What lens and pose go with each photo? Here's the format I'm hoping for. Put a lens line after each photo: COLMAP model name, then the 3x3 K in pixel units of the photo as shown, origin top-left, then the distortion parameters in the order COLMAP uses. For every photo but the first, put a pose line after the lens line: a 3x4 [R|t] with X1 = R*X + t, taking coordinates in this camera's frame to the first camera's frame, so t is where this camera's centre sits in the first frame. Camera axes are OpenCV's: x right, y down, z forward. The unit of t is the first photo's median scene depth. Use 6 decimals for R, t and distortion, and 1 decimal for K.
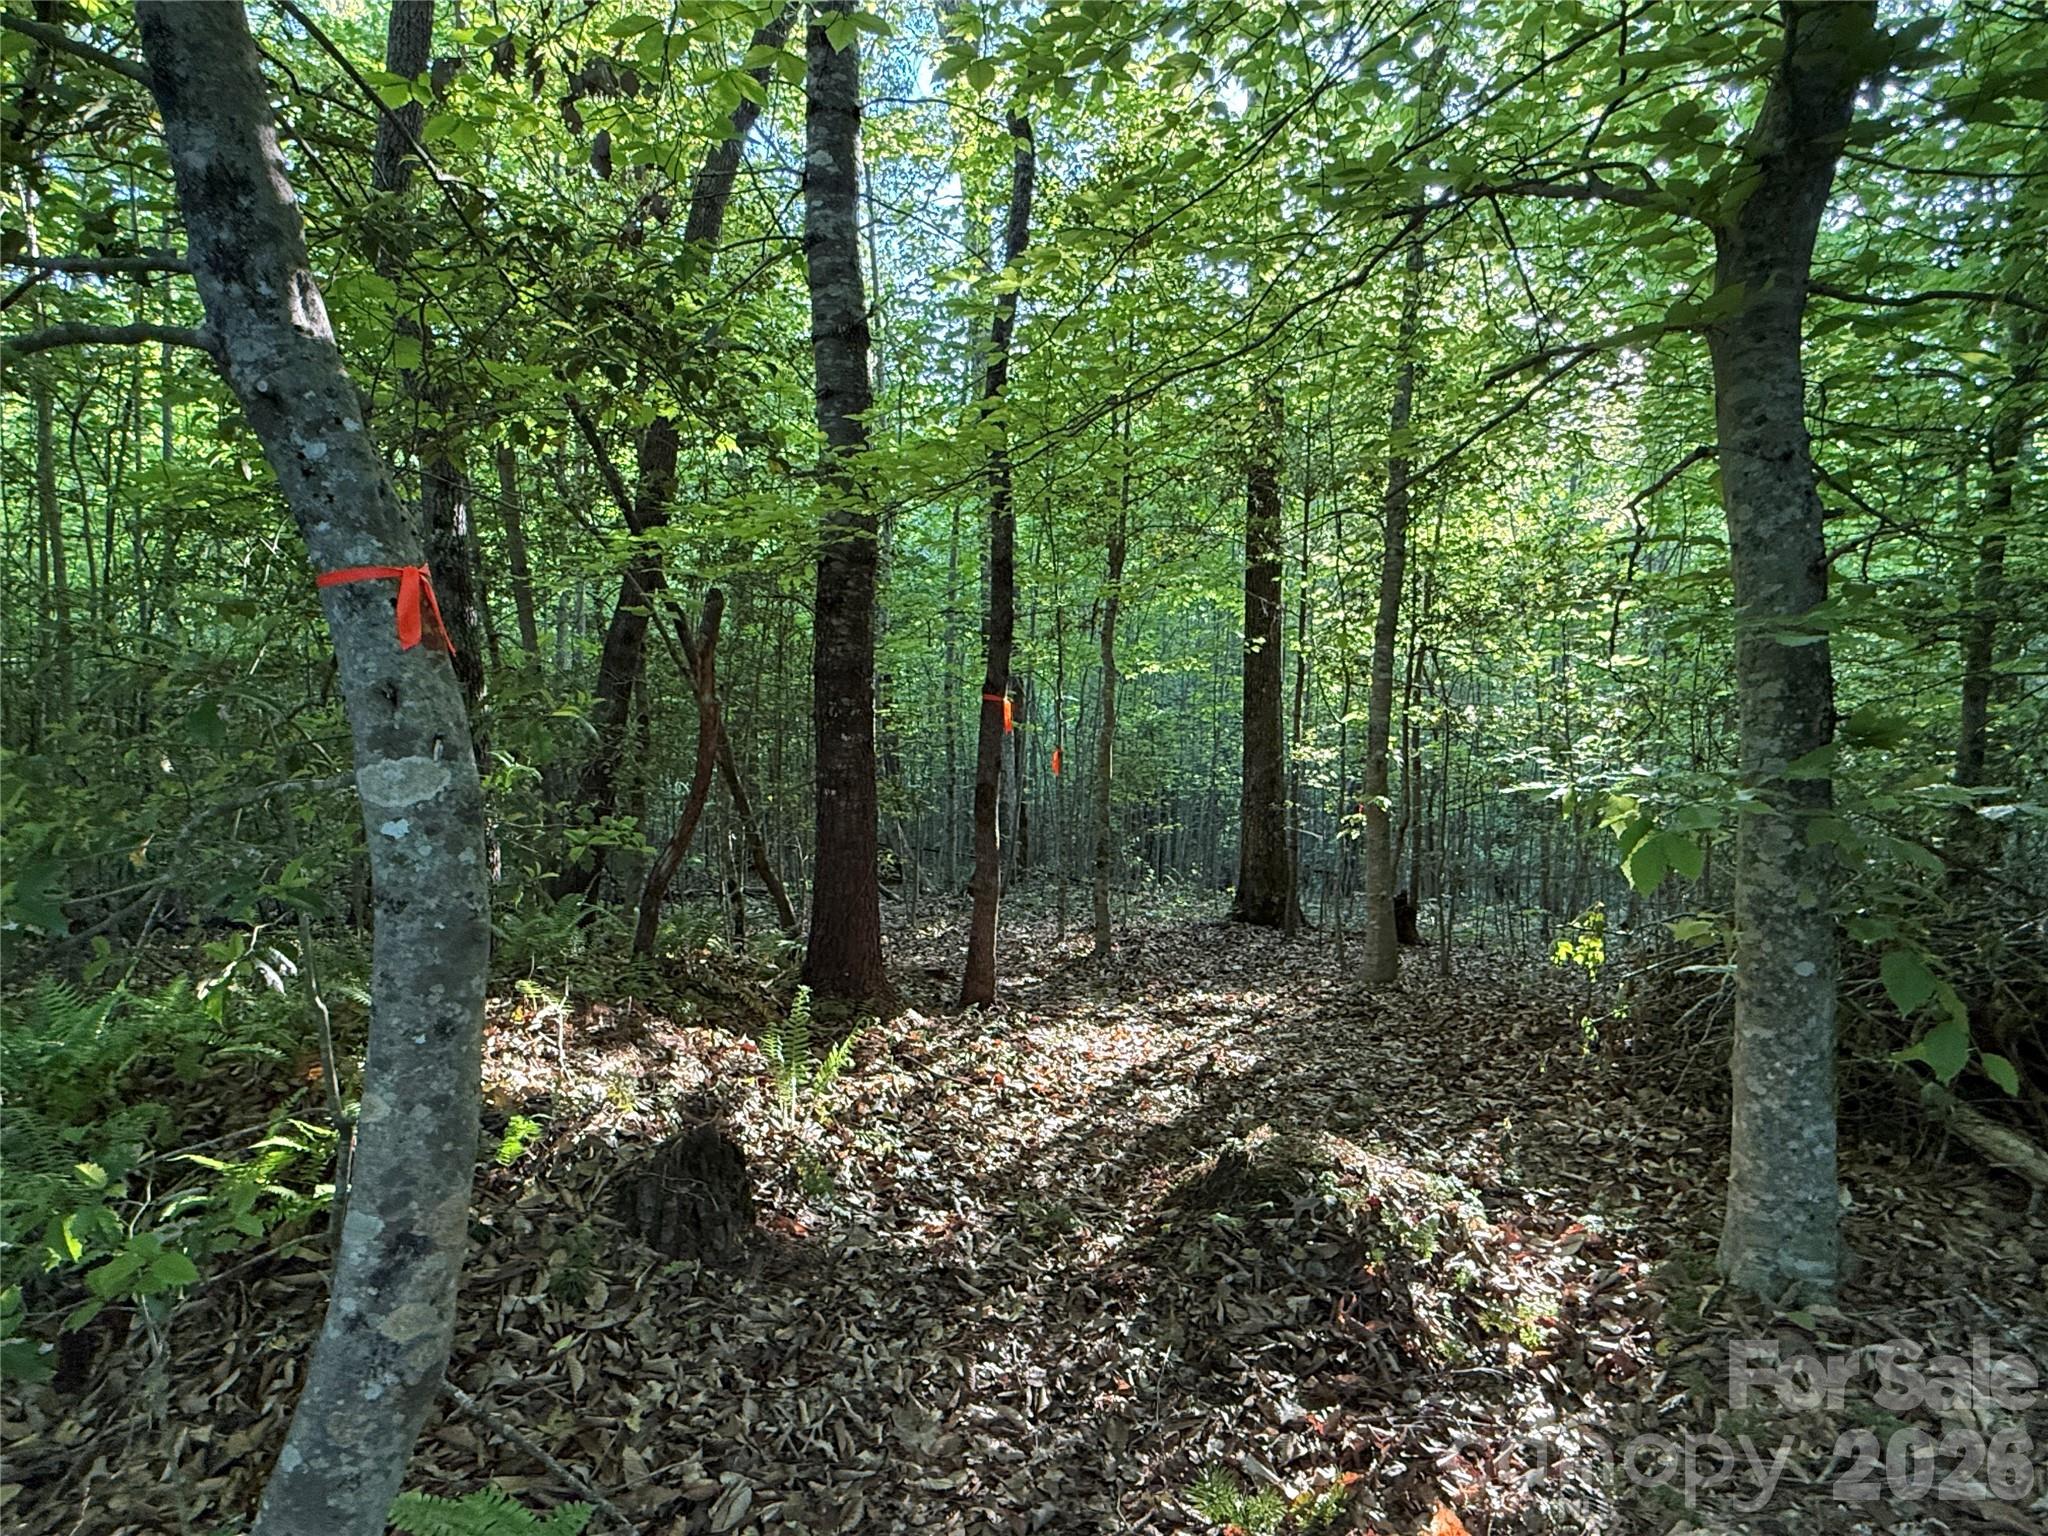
lens RADIAL K [[1164.8, 0, 1078.5], [0, 1164.8, 771.1], [0, 0, 1]] dist [0.006984, 0.003298]
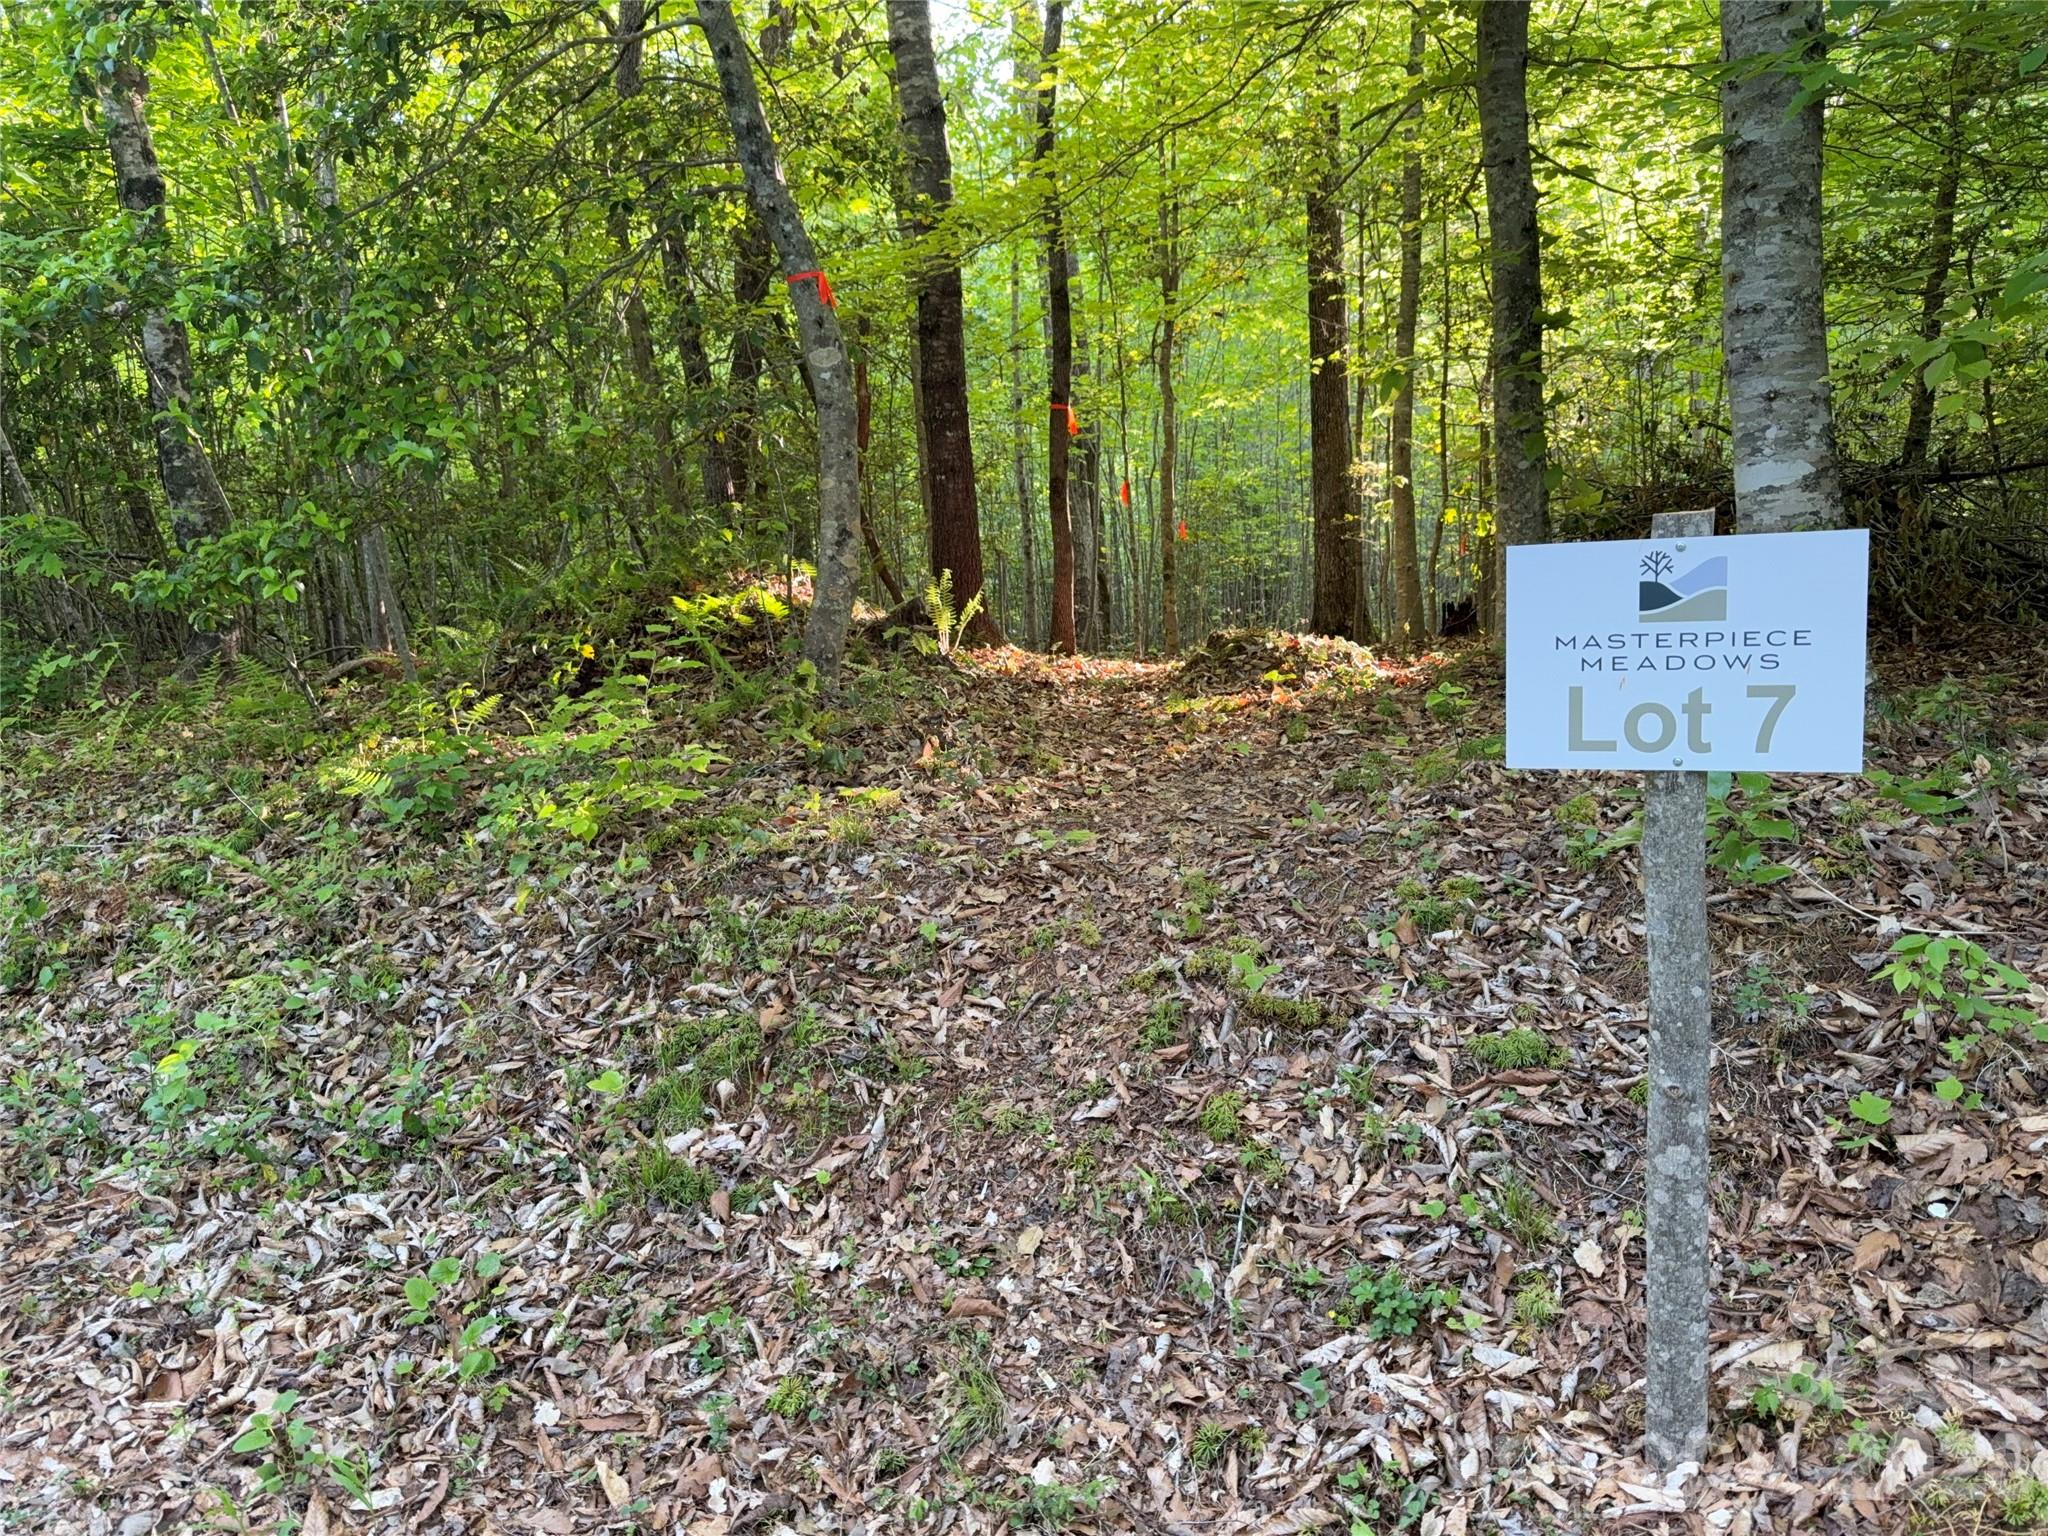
lens RADIAL K [[1483.2, 0, 1026.4], [0, 1483.2, 769.7], [0, 0, 1]] dist [0.051995, -0.058026]
pose [[0.992109, -0.056679, -0.111840, 0.030909], [0.068080, 0.992564, 0.100902, 0.104910], [0.105289, -0.107720, 0.988590, -0.395926]]
